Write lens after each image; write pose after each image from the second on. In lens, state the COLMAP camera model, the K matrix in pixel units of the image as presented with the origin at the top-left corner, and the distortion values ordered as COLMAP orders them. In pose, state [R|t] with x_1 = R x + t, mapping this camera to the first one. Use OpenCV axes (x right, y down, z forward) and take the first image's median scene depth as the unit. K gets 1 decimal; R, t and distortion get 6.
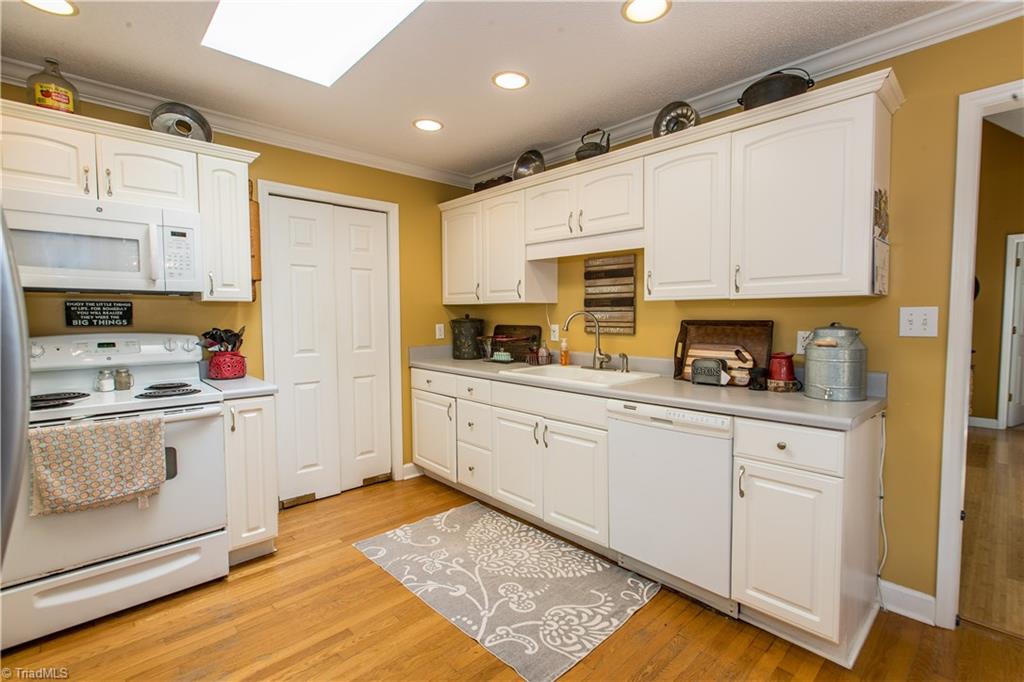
lens RADIAL K [[466.3, 0, 532.5], [0, 466.3, 340.3], [0, 0, 1]] dist [-0.000952, -0.000253]
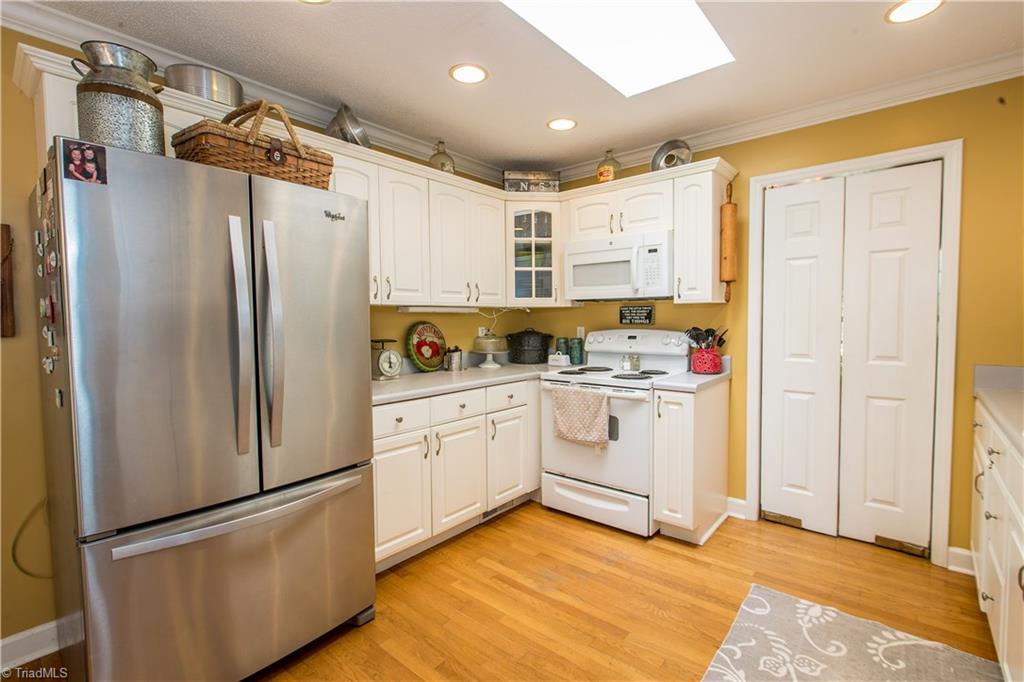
lens RADIAL K [[466.3, 0, 532.5], [0, 466.3, 340.3], [0, 0, 1]] dist [-0.000952, -0.000253]
pose [[0.113866, 0.051238, -0.992174, 0.419281], [-0.042953, 0.997989, 0.046608, -0.032220], [0.992567, 0.037310, 0.115838, 0.513925]]
